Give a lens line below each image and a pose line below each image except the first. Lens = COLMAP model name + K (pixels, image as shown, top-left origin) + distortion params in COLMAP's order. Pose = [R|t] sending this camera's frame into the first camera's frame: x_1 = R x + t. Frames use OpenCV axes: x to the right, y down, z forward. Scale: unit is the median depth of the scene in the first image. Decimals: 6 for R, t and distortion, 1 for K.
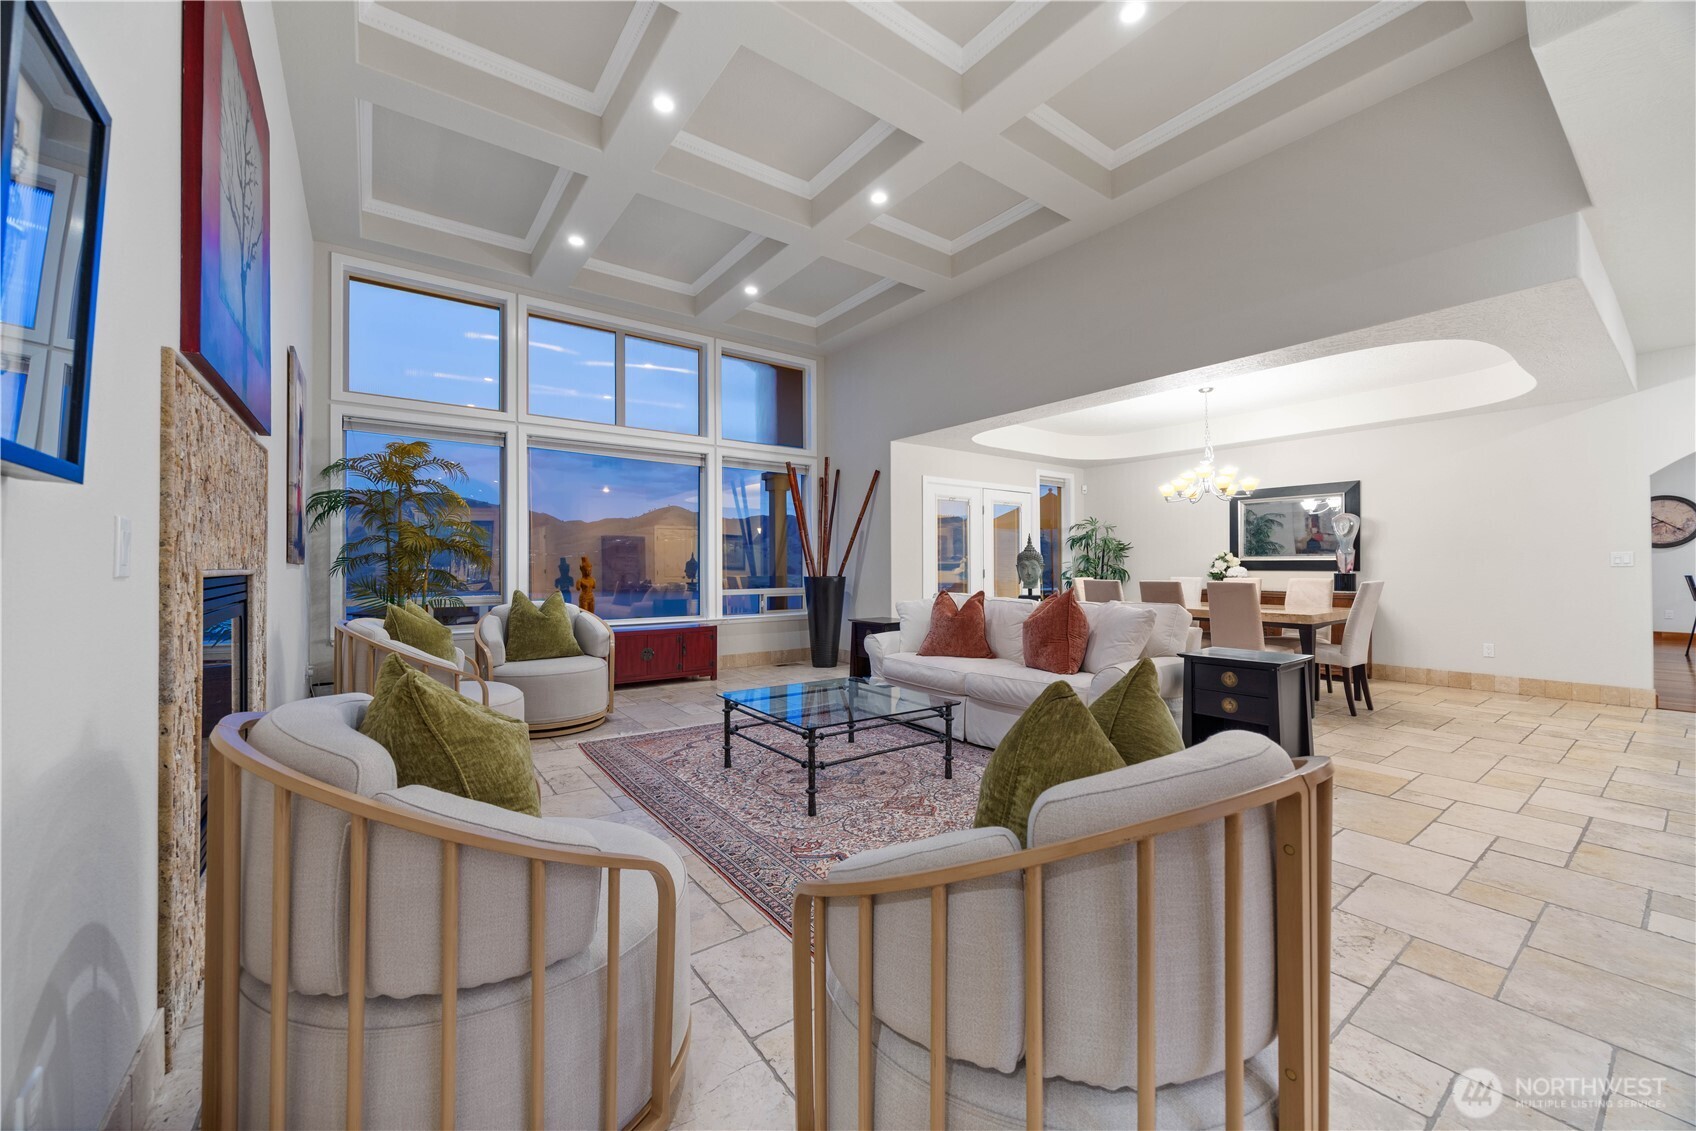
lens RADIAL K [[650.2, 0, 843.5], [0, 650.2, 559.1], [0, 0, 1]] dist [-0.001267, -0.000018]
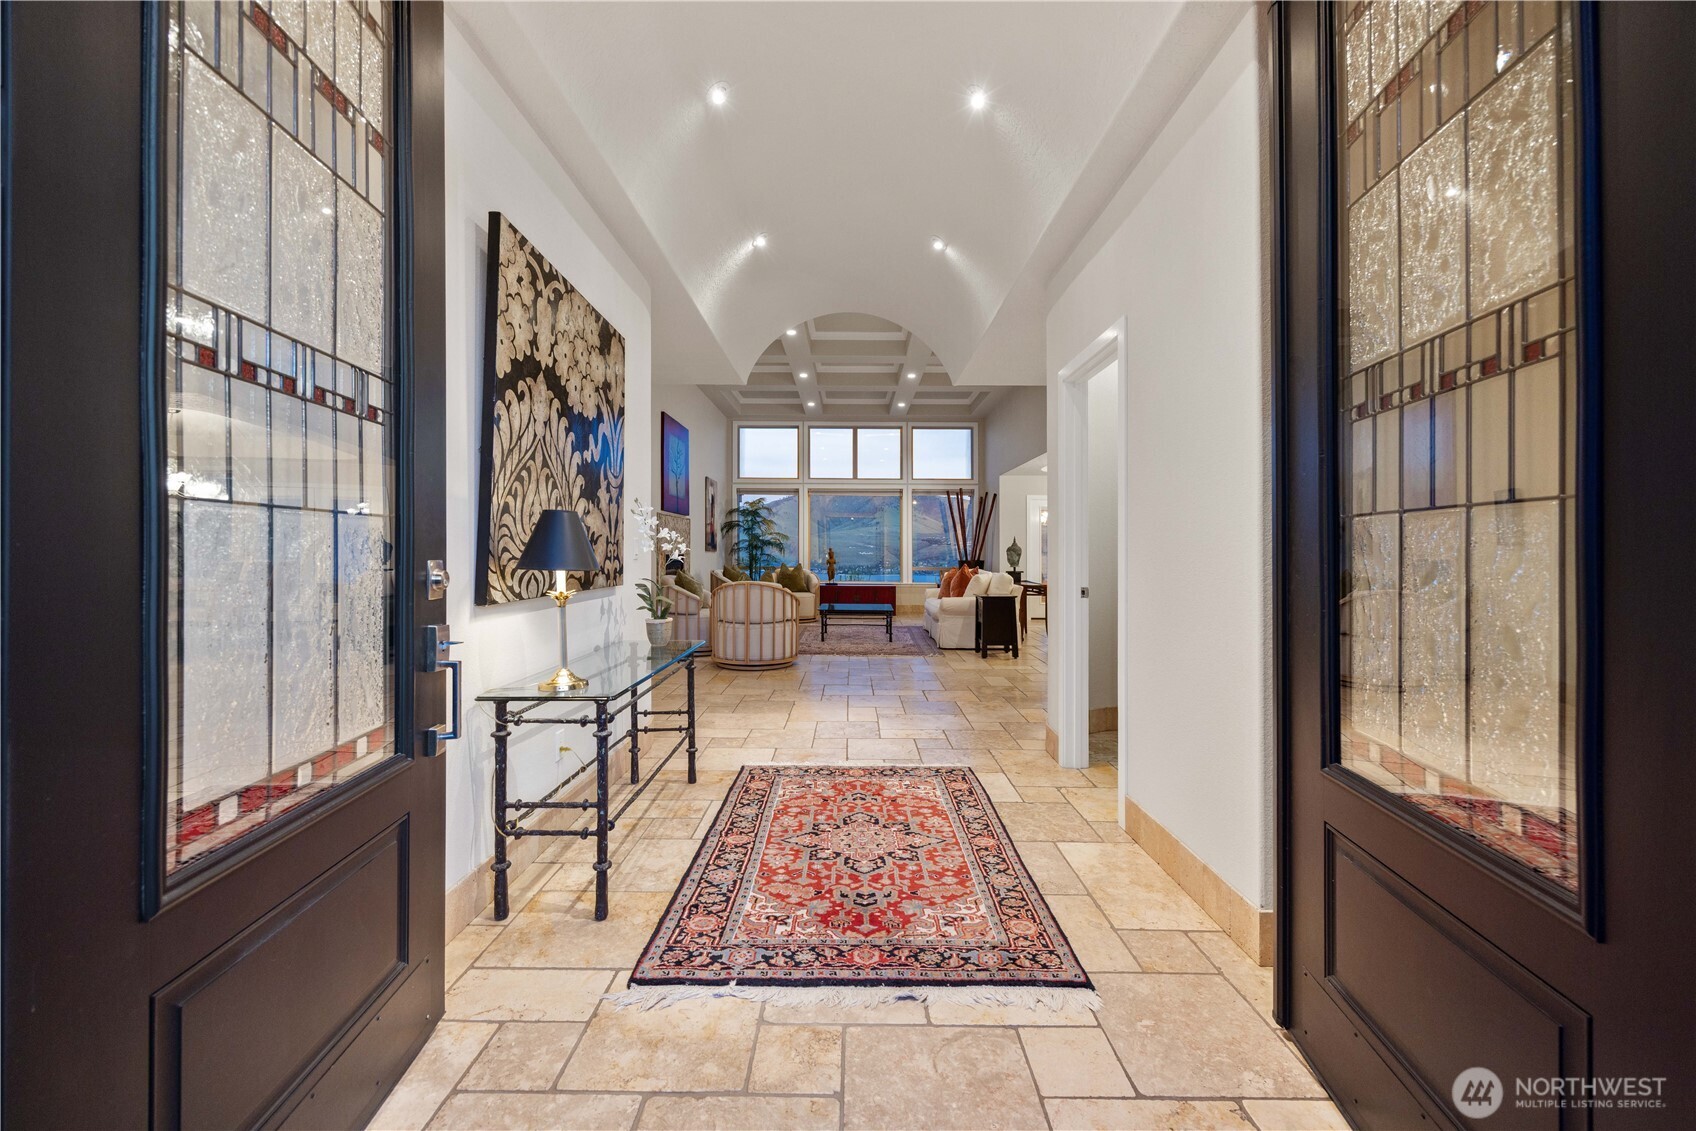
lens RADIAL K [[650.2, 0, 849.1], [0, 650.2, 558.1], [0, 0, 1]] dist [-0.001267, -0.000018]
pose [[0.809771, 0.007239, -0.586702, 0.889712], [0.001128, 0.999903, 0.013894, -0.001029], [0.586745, -0.011913, 0.809684, -0.635727]]
